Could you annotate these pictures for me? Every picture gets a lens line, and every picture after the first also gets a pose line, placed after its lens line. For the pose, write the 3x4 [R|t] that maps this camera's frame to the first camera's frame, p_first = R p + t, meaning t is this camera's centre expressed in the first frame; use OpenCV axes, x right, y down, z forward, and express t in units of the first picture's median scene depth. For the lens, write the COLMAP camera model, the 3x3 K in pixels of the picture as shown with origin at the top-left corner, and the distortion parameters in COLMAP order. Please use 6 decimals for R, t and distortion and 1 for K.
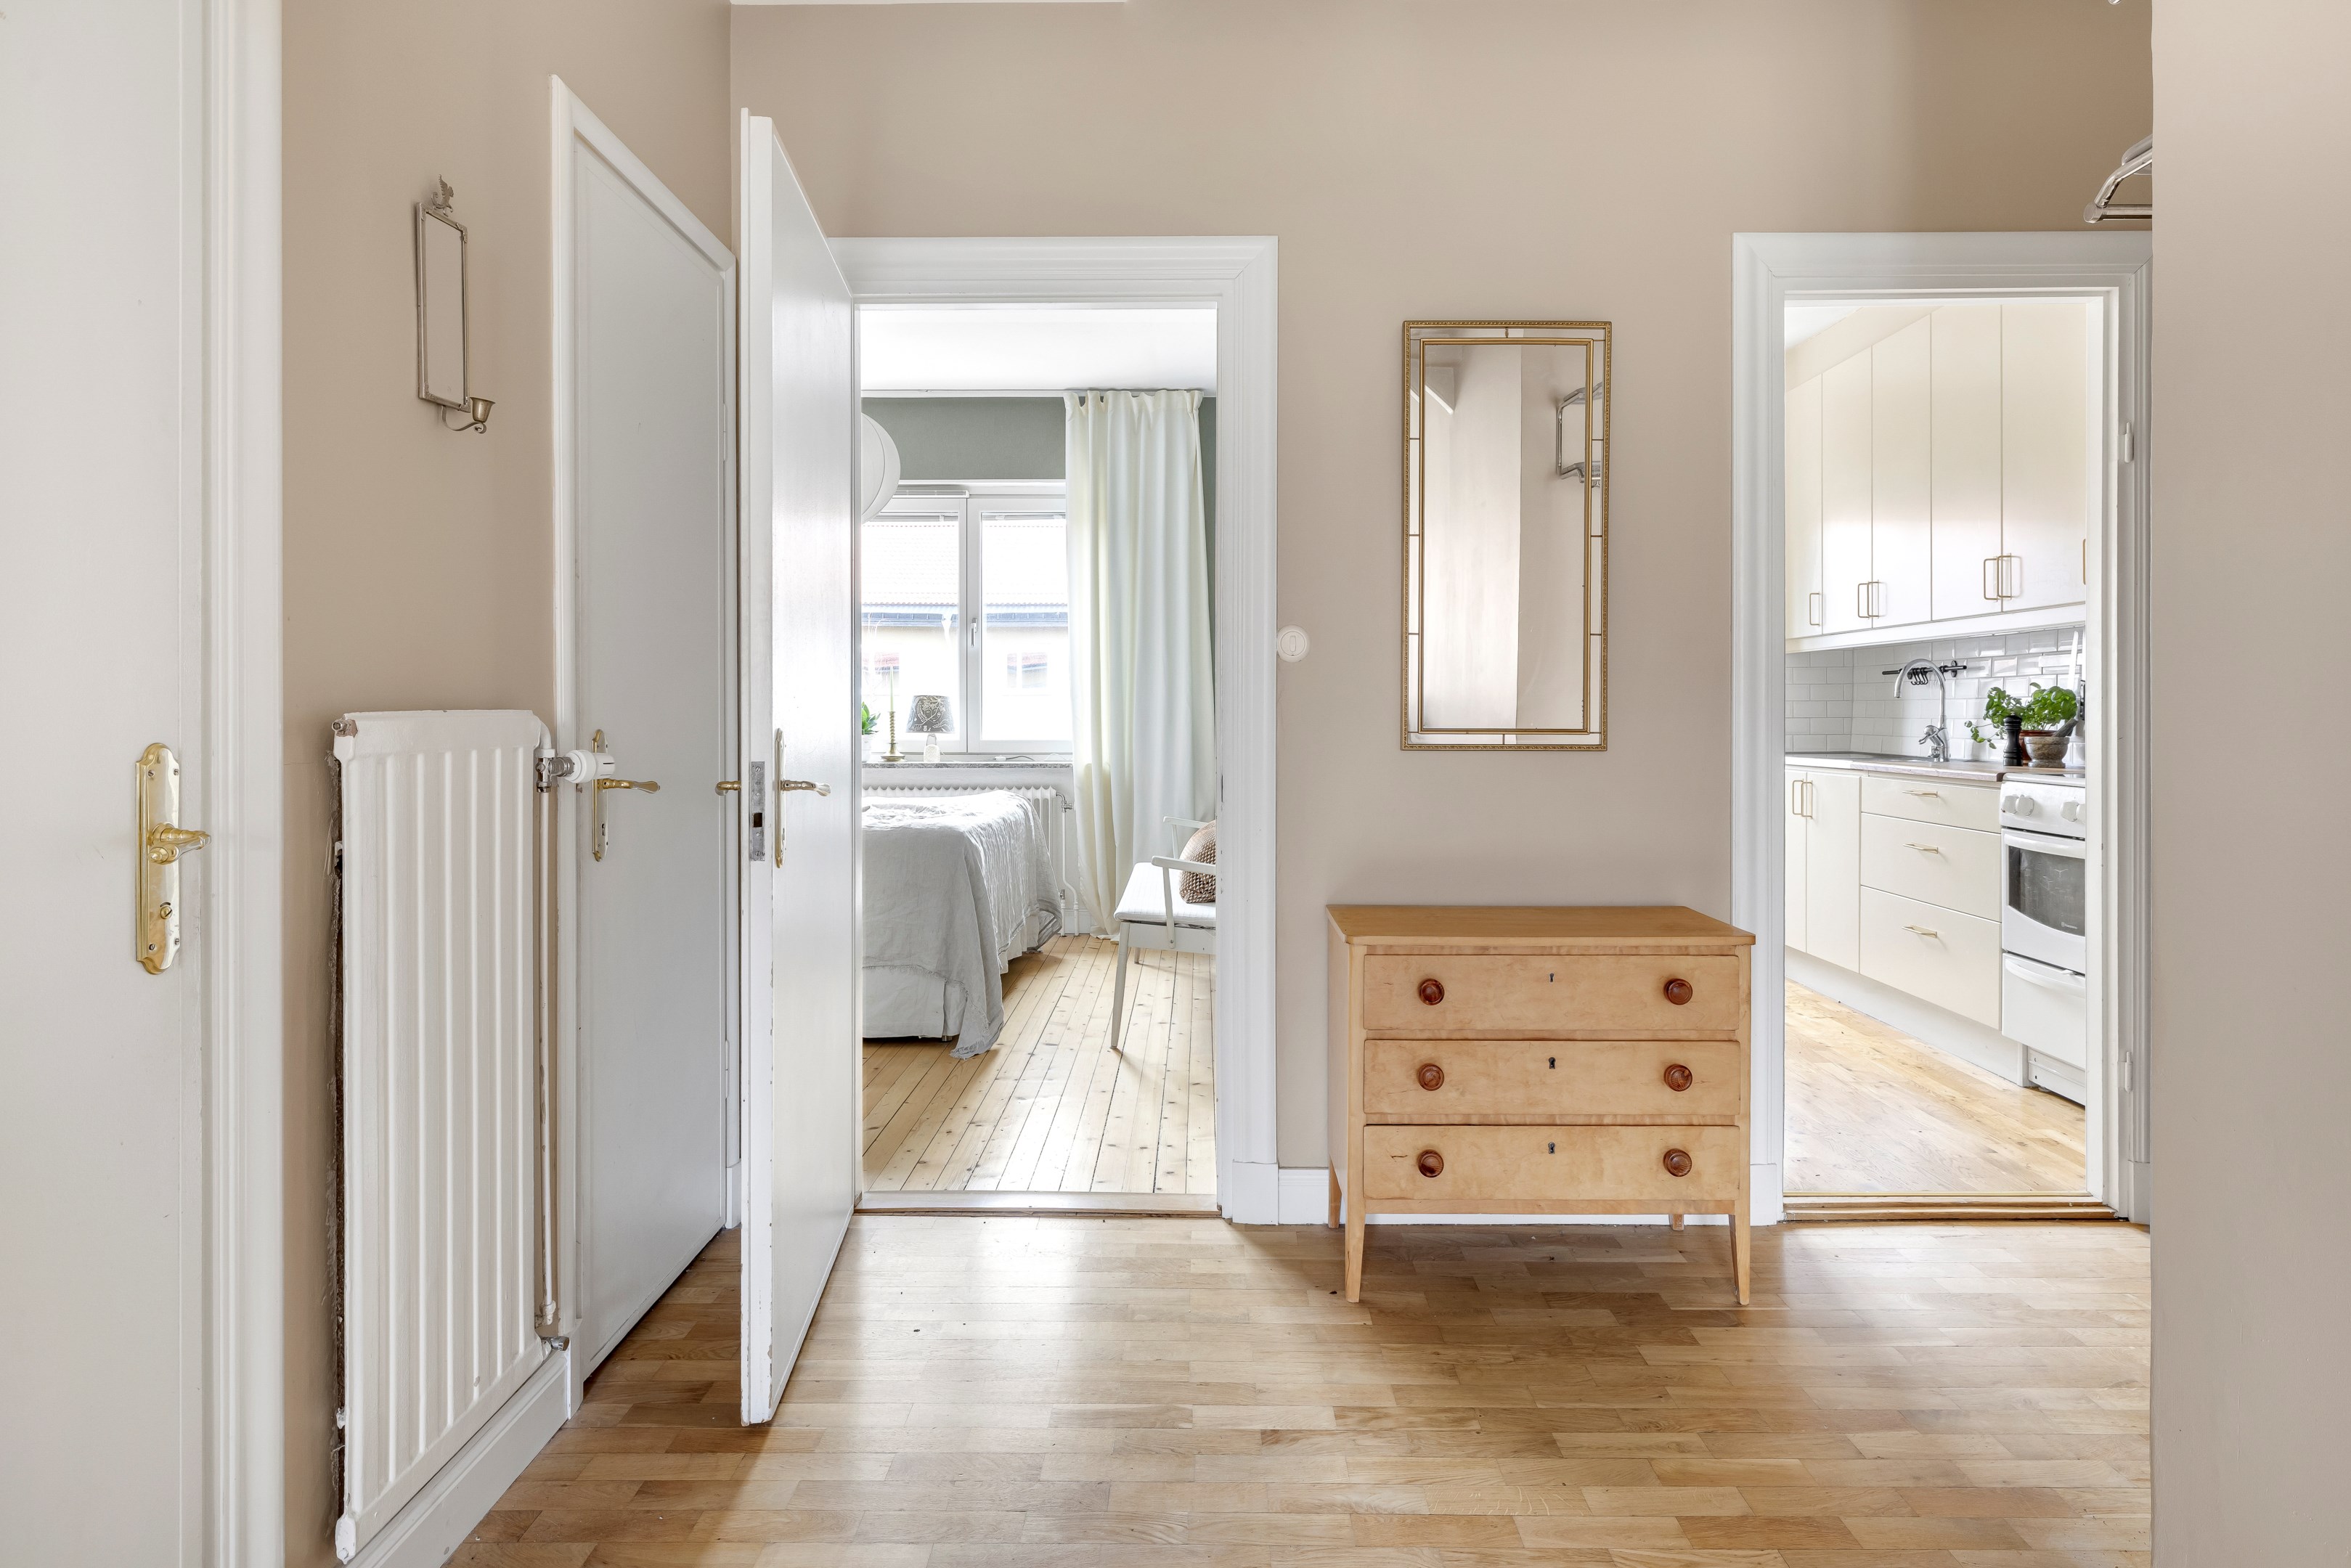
lens RADIAL K [[1290.7, 0, 1200.6], [0, 1290.7, 730.0], [0, 0, 1]] dist [0.000262, -0.000390]
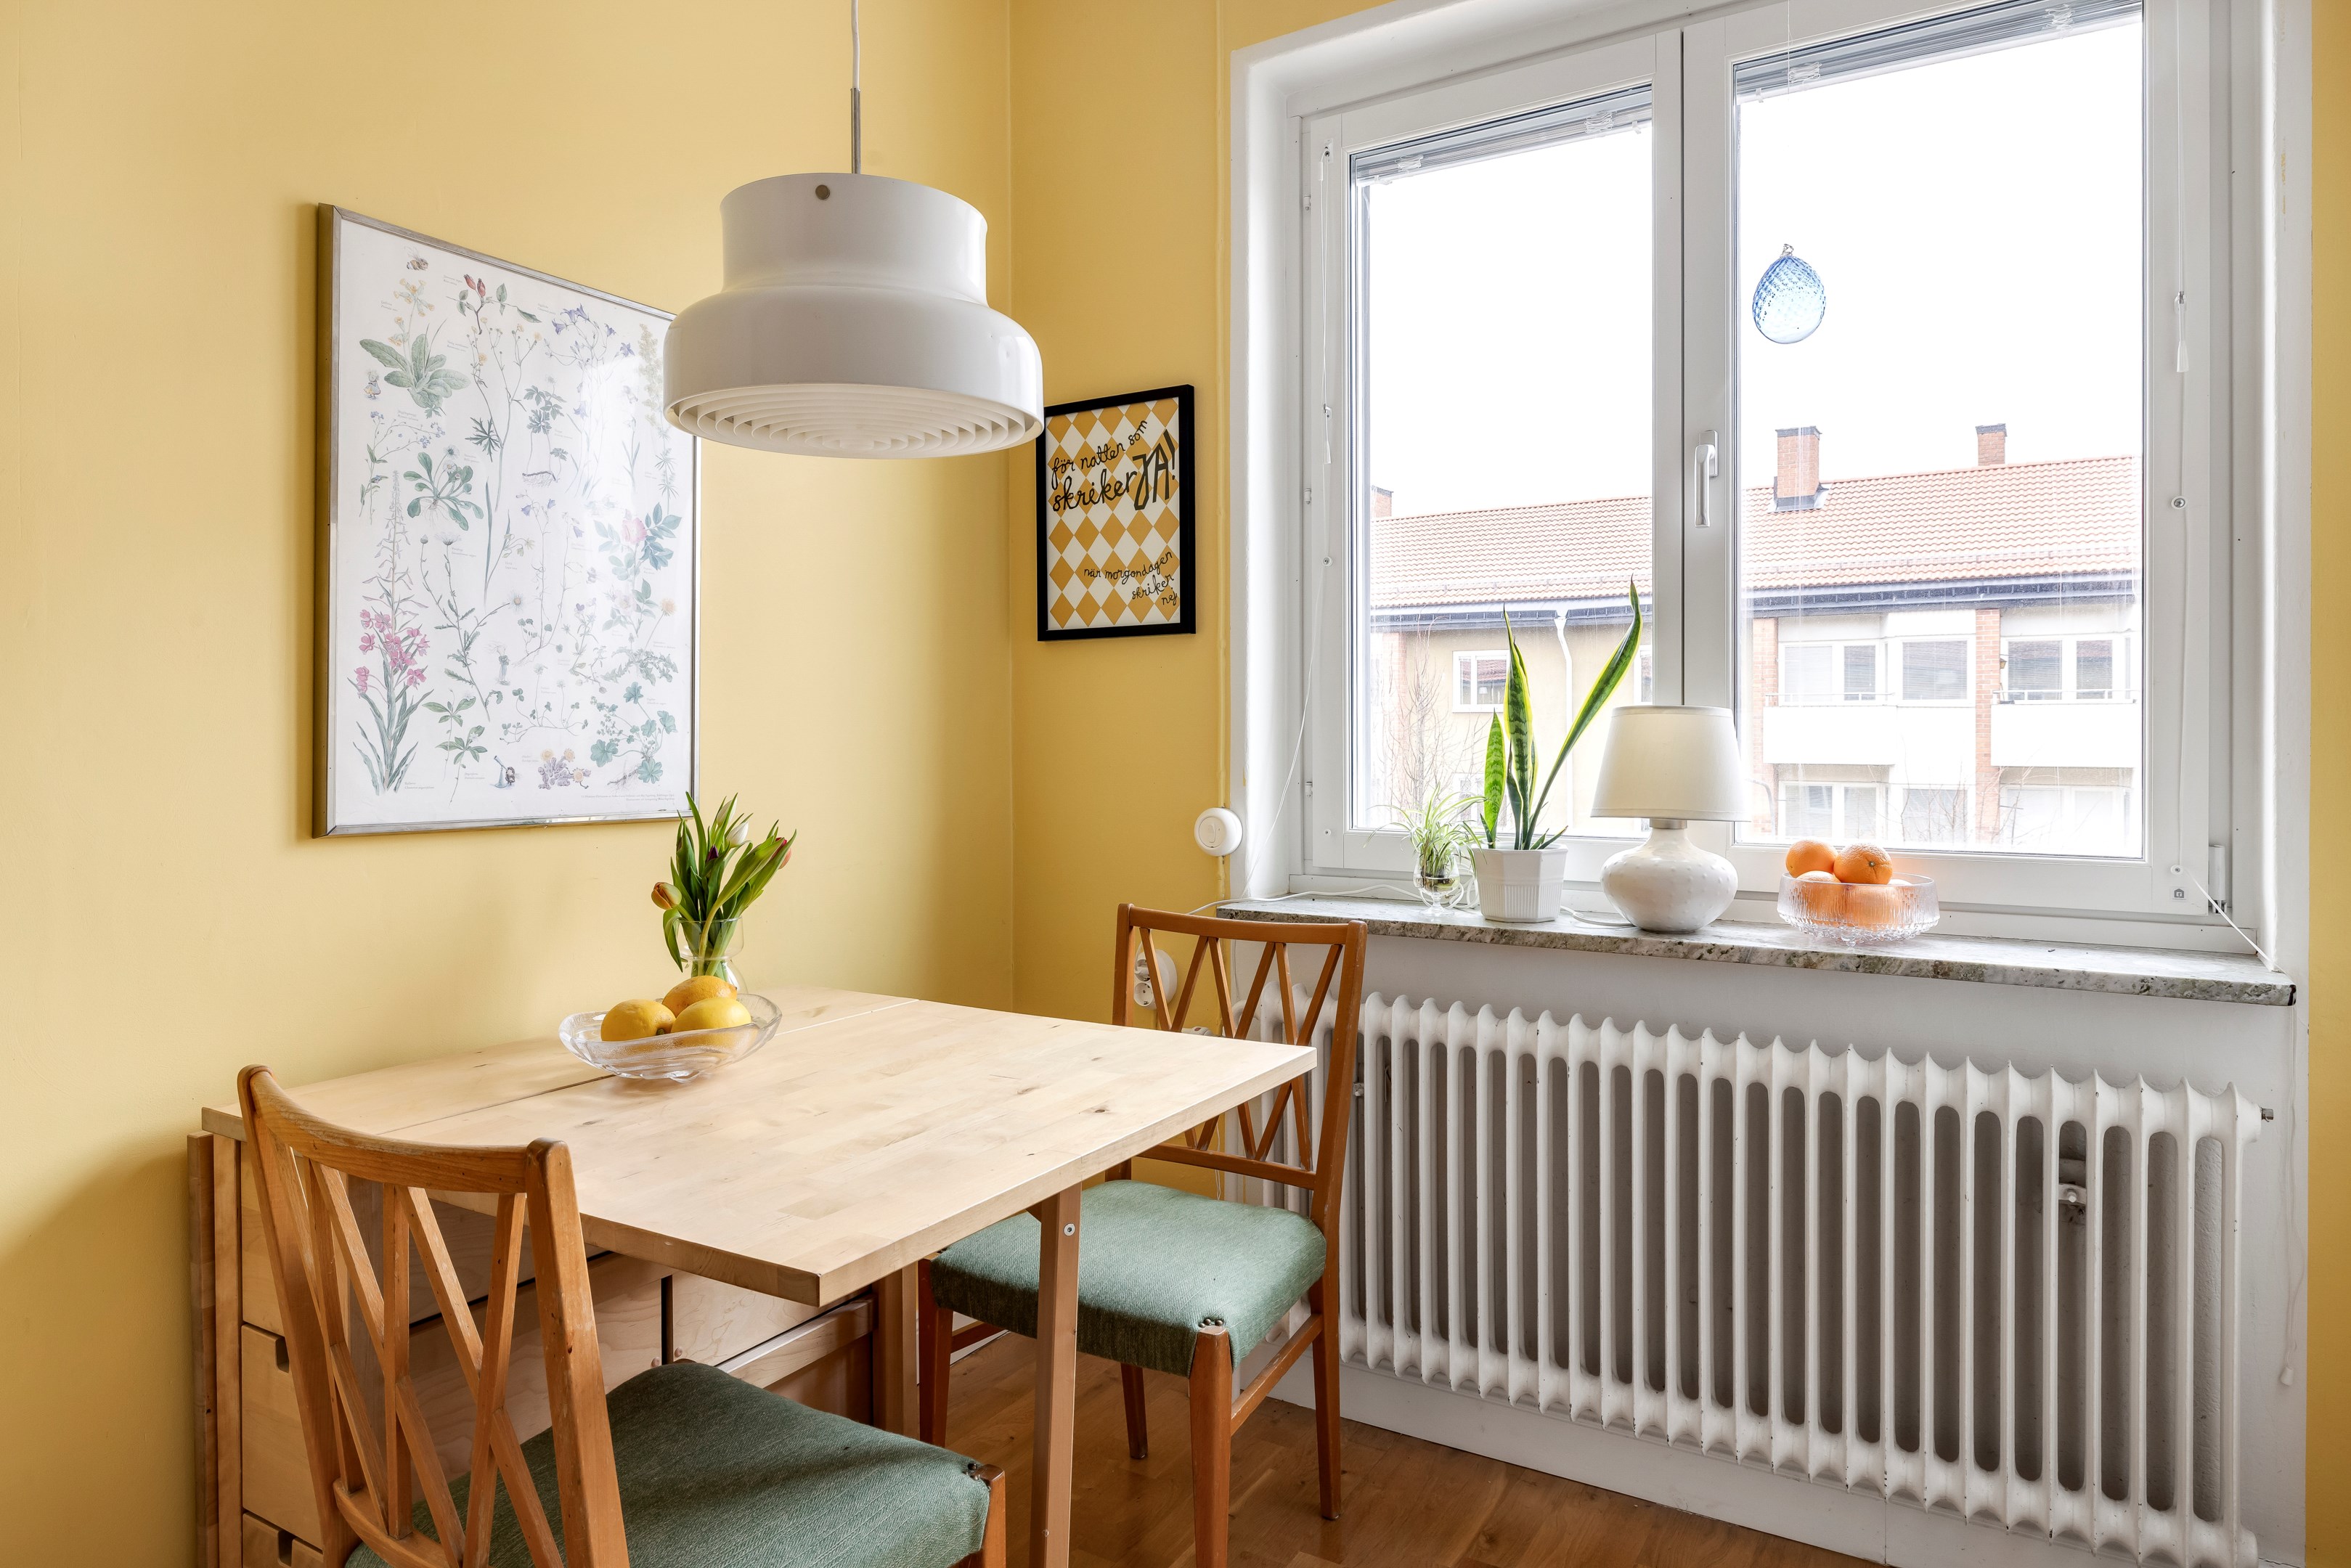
lens RADIAL K [[1420.0, 0, 1181.7], [0, 1420.0, 739.3], [0, 0, 1]] dist [-0.004744, 0.002951]
pose [[0.858331, 0.000496, -0.513097, 0.404576], [-0.004640, 0.999966, -0.006795, -0.019138], [0.513076, 0.008214, 0.858304, 0.919419]]
